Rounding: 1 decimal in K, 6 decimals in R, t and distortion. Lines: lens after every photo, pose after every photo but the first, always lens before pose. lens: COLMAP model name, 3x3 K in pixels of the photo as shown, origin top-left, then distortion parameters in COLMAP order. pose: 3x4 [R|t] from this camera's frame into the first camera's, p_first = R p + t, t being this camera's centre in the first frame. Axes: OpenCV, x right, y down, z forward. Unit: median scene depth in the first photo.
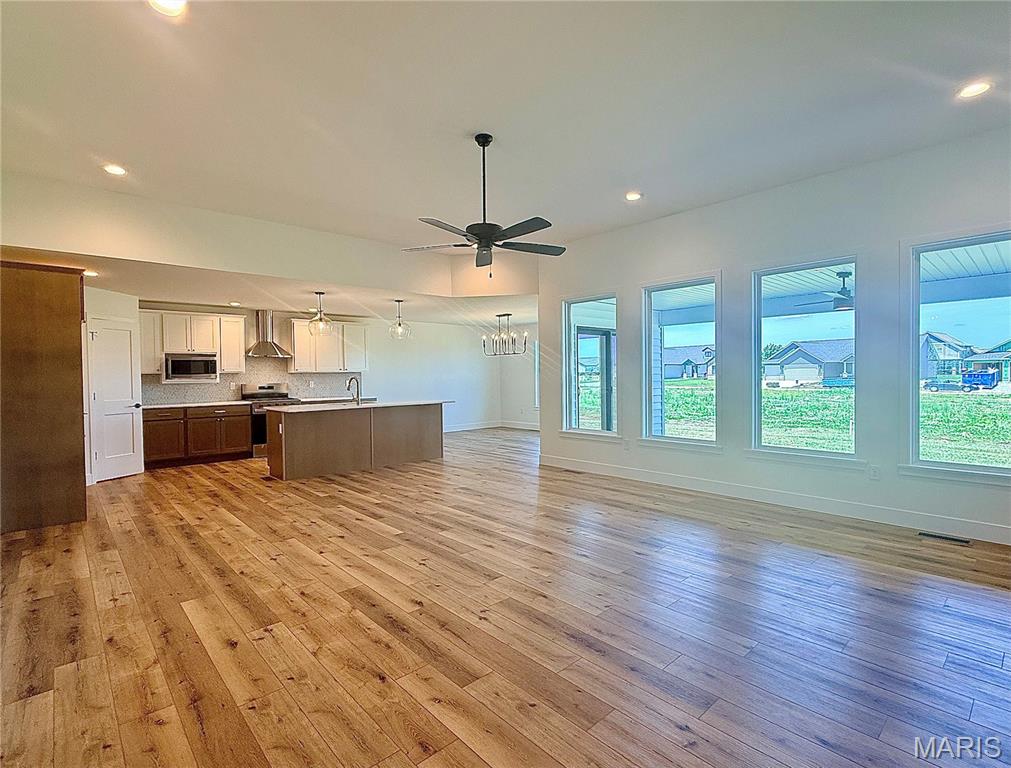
lens RADIAL K [[487.4, 0, 505.5], [0, 487.4, 384.0], [0, 0, 1]] dist [-0.001006, -0.000049]
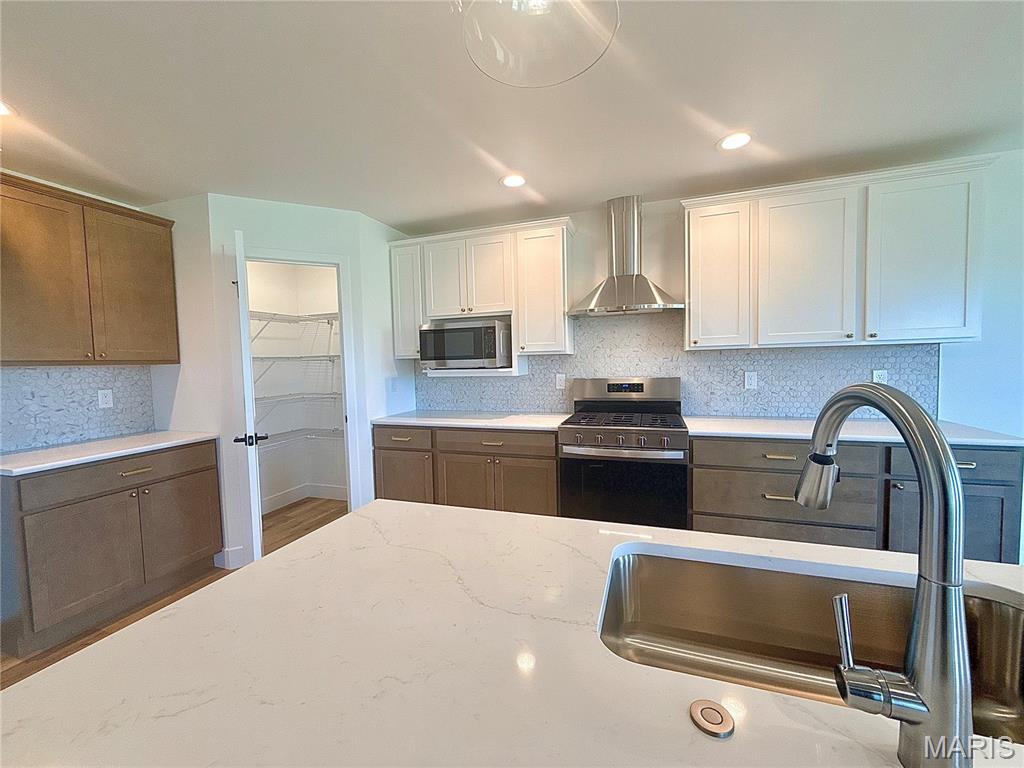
lens RADIAL K [[409.0, 0, 507.8], [0, 409.0, 382.0], [0, 0, 1]] dist [0.000274, 0.000033]
pose [[0.470454, 0.045750, -0.881238, -0.268391], [-0.000144, 0.998659, 0.051769, -0.018297], [0.882425, -0.024228, 0.469830, 0.878614]]
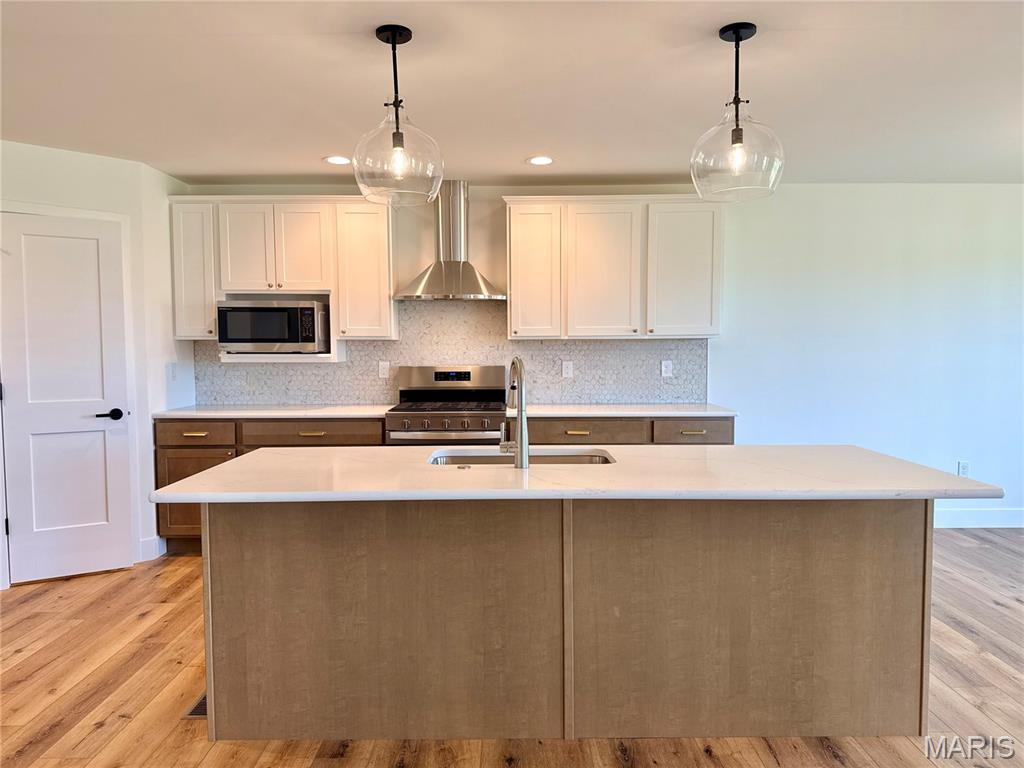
lens RADIAL K [[717.2, 0, 515.7], [0, 717.2, 387.2], [0, 0, 1]] dist [0.105057, -0.126461]
pose [[0.741493, 0.049738, -0.669114, -0.058766], [-0.020520, 0.998463, 0.051481, -0.017888], [0.670646, -0.024442, 0.741375, 0.696649]]
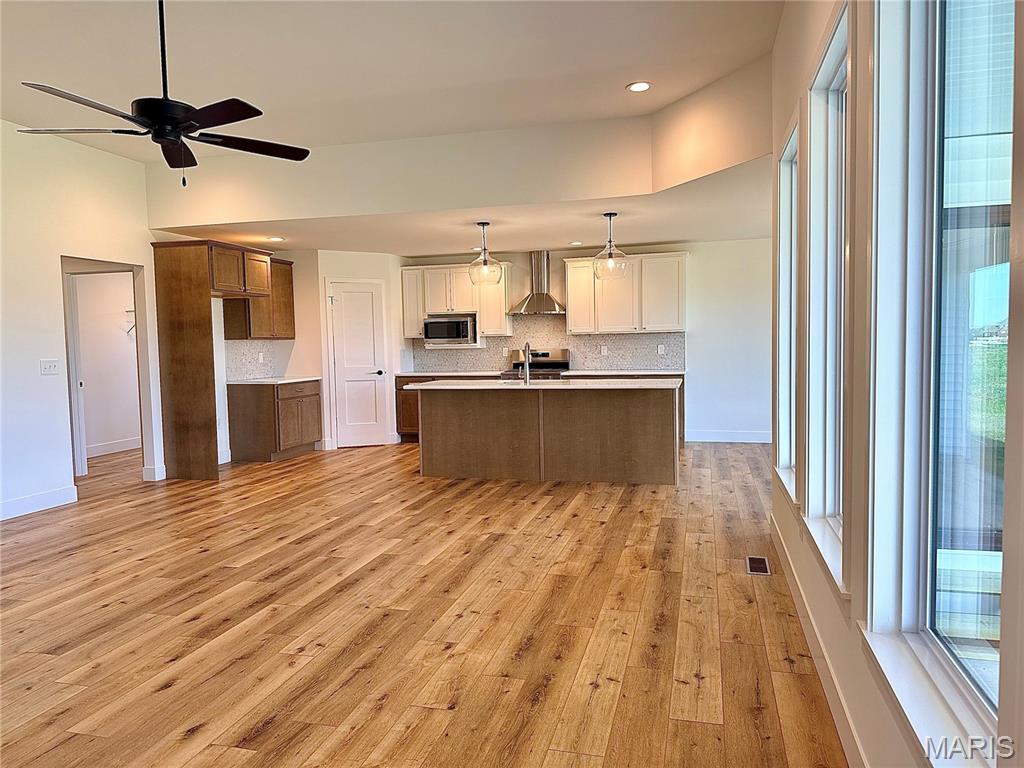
lens RADIAL K [[717.2, 0, 515.7], [0, 717.2, 387.2], [0, 0, 1]] dist [0.105057, -0.126461]
pose [[0.541564, 0.056230, -0.838777, 0.497033], [-0.005592, 0.997979, 0.063292, -0.014893], [0.840641, -0.029586, 0.540785, 0.433353]]
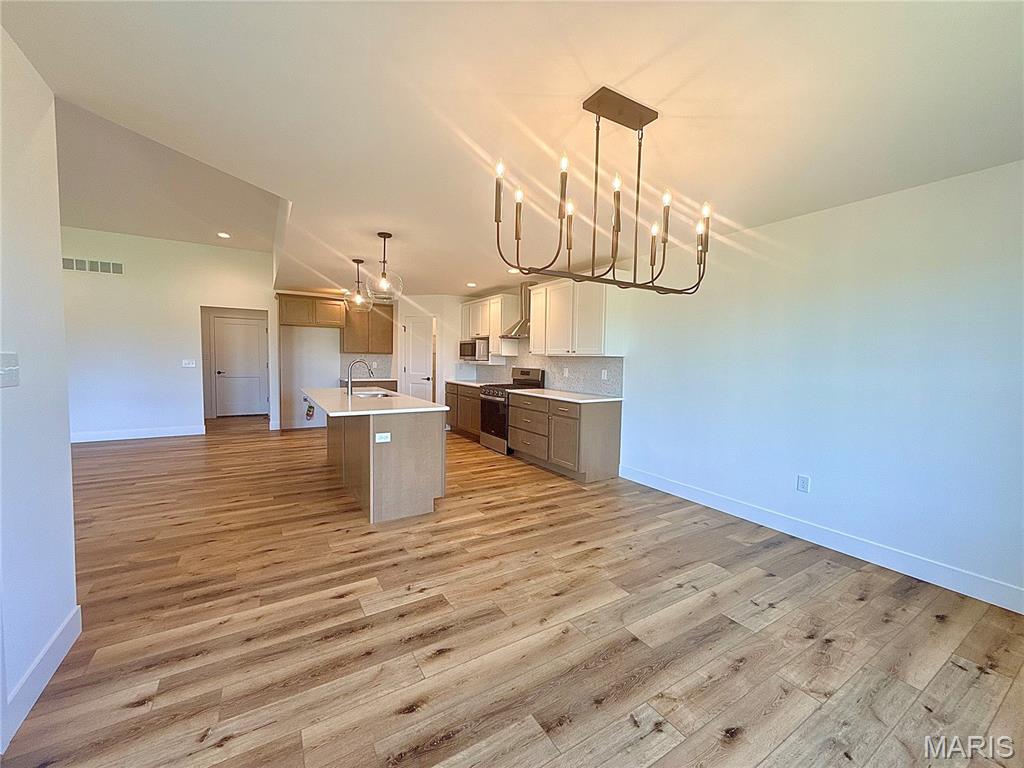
lens RADIAL K [[409.0, 0, 507.8], [0, 409.0, 382.0], [0, 0, 1]] dist [0.000274, 0.000033]
pose [[-0.198502, 0.067479, -0.977775, 0.266212], [-0.036100, 0.996447, 0.076097, -0.035877], [0.979435, 0.050403, -0.195361, 1.311048]]
